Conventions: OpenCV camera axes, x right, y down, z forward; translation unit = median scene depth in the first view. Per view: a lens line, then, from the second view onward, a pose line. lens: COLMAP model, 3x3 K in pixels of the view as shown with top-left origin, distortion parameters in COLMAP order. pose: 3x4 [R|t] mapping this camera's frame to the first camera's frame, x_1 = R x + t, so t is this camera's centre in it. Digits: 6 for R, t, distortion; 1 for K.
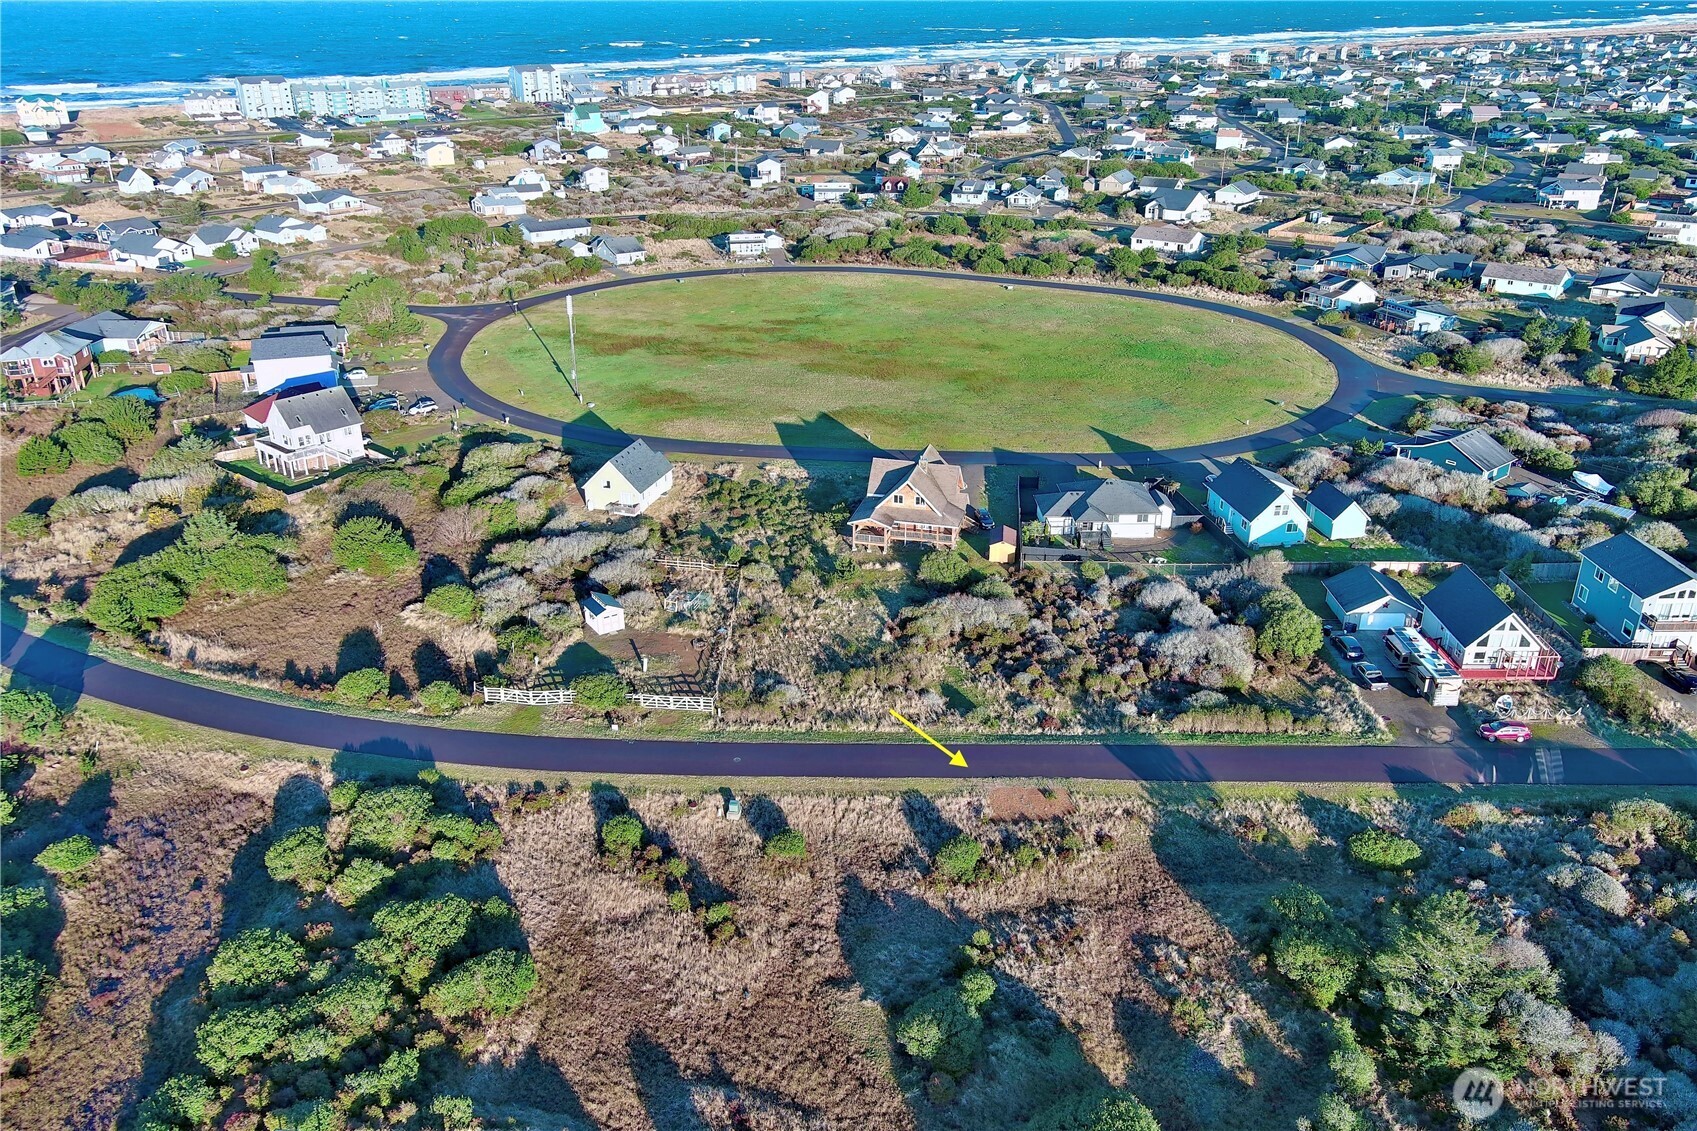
lens RADIAL K [[1317.0, 0, 838.9], [0, 1317.0, 571.1], [0, 0, 1]] dist [0.012243, -0.007107]
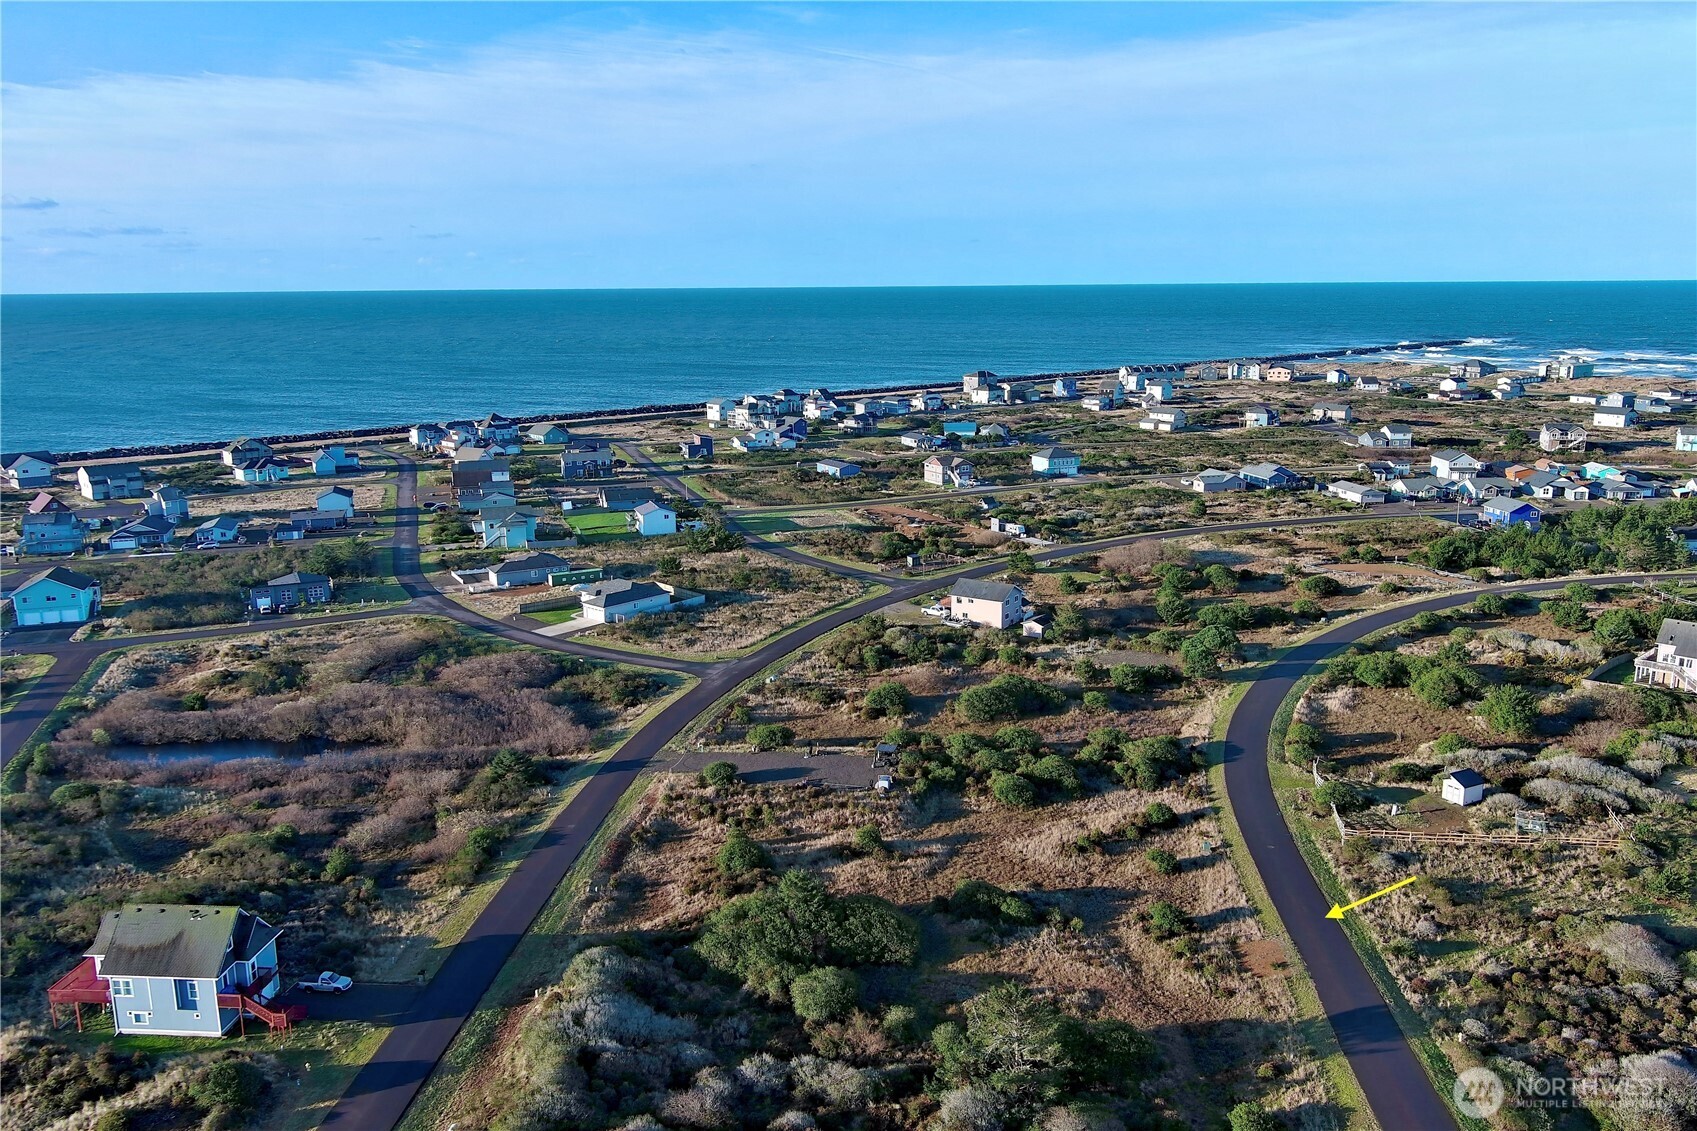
lens RADIAL K [[1319.6, 0, 839.6], [0, 1319.6, 526.2], [0, 0, 1]] dist [0.046996, -0.105492]
pose [[-0.082154, 0.186676, -0.978980, 0.839123], [-0.402794, 0.892280, 0.203945, -0.164869], [0.911596, 0.411082, 0.001888, 0.355251]]
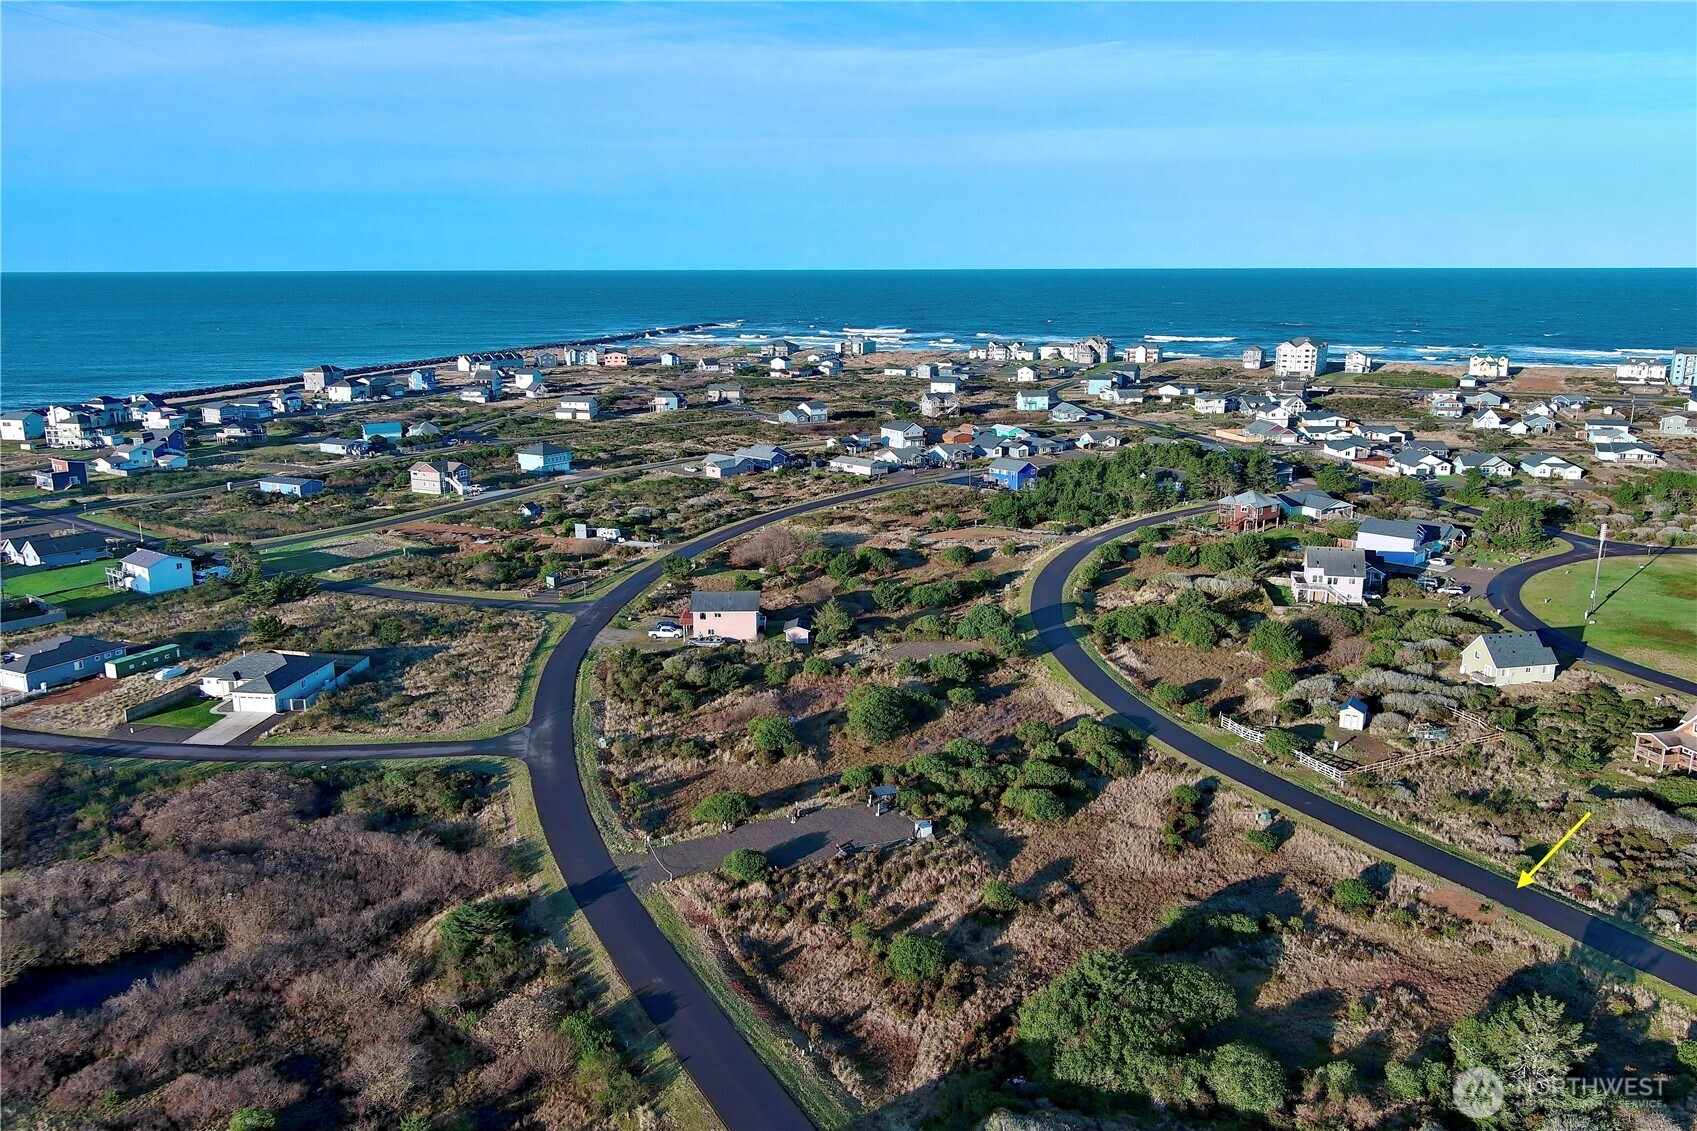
lens RADIAL K [[1330.5, 0, 843.7], [0, 1330.5, 486.4], [0, 0, 1]] dist [0.016115, -0.000081]
pose [[0.490110, 0.146625, -0.859240, 0.581325], [-0.358727, 0.932332, -0.045520, 0.054850], [0.794423, 0.330542, 0.509543, -0.115701]]
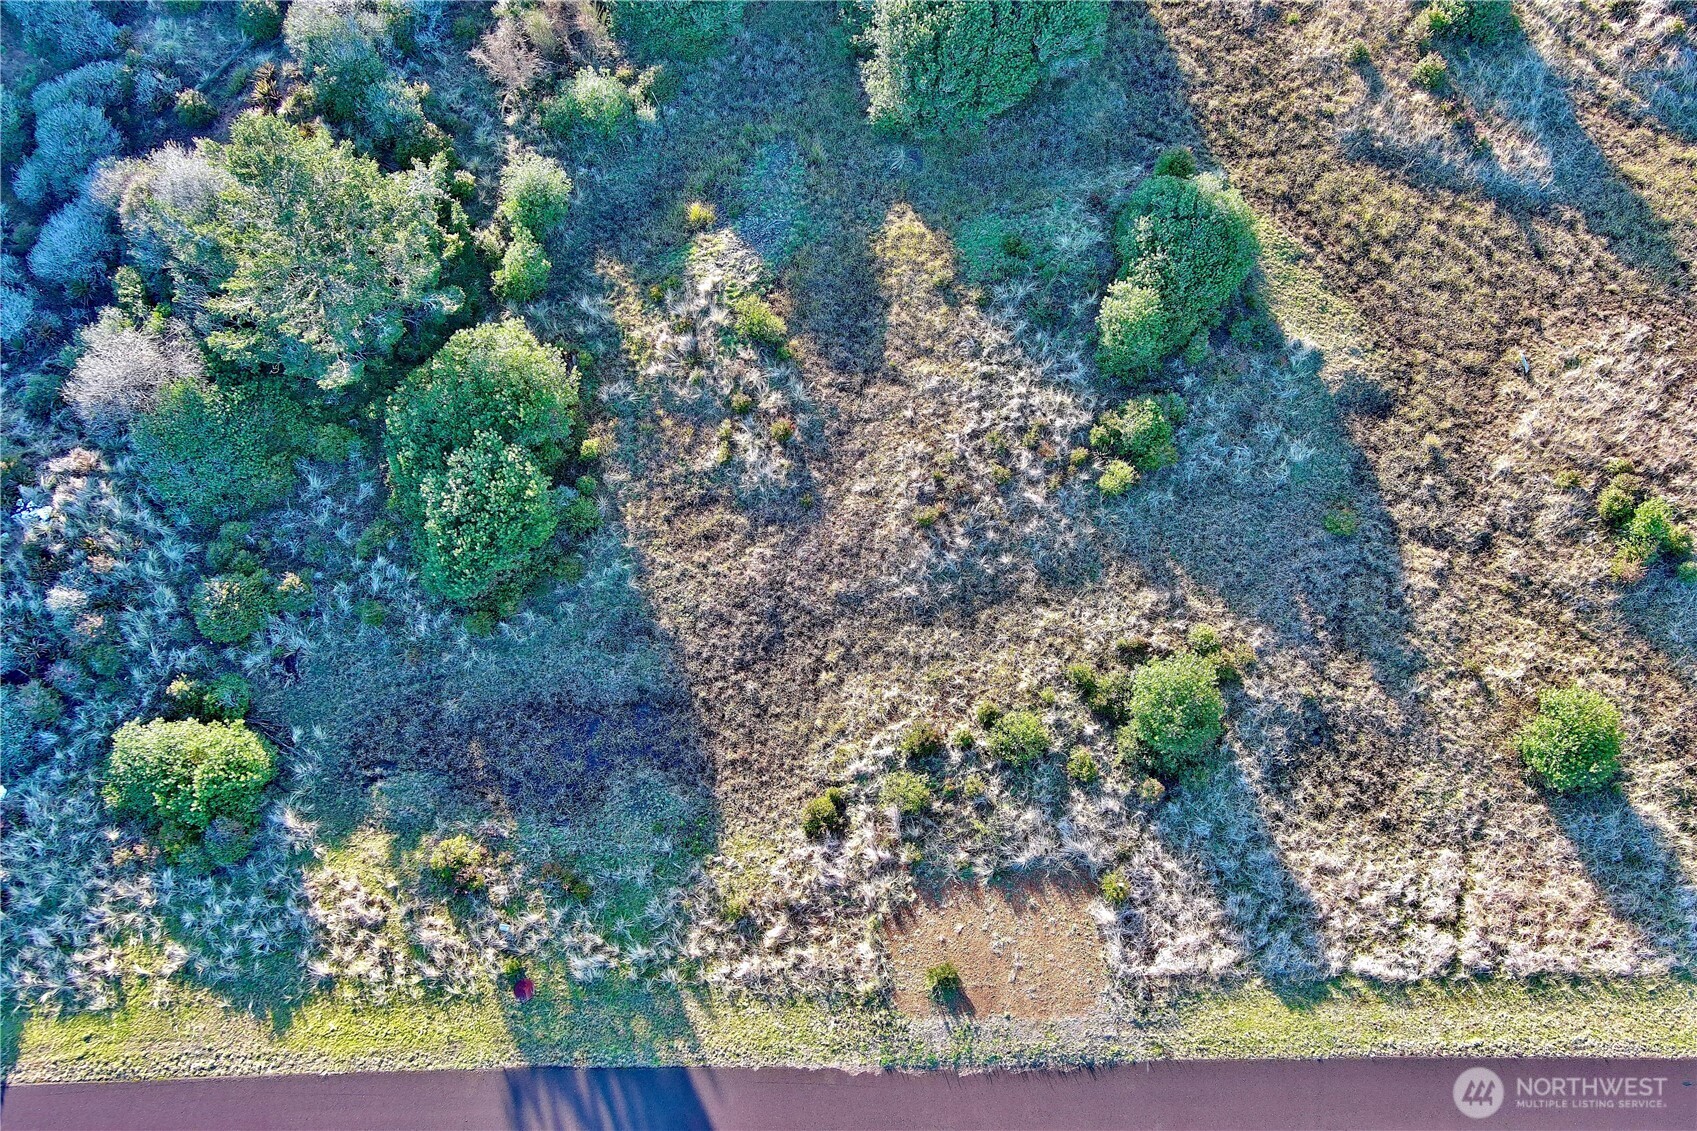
lens RADIAL K [[1317.0, 0, 838.9], [0, 1317.0, 571.1], [0, 0, 1]] dist [0.012243, -0.007107]
pose [[-0.999478, 0.029466, -0.013264, 0.133582], [-0.015656, -0.082466, 0.996471, -0.141227], [0.028268, 0.996158, 0.082885, 0.588496]]
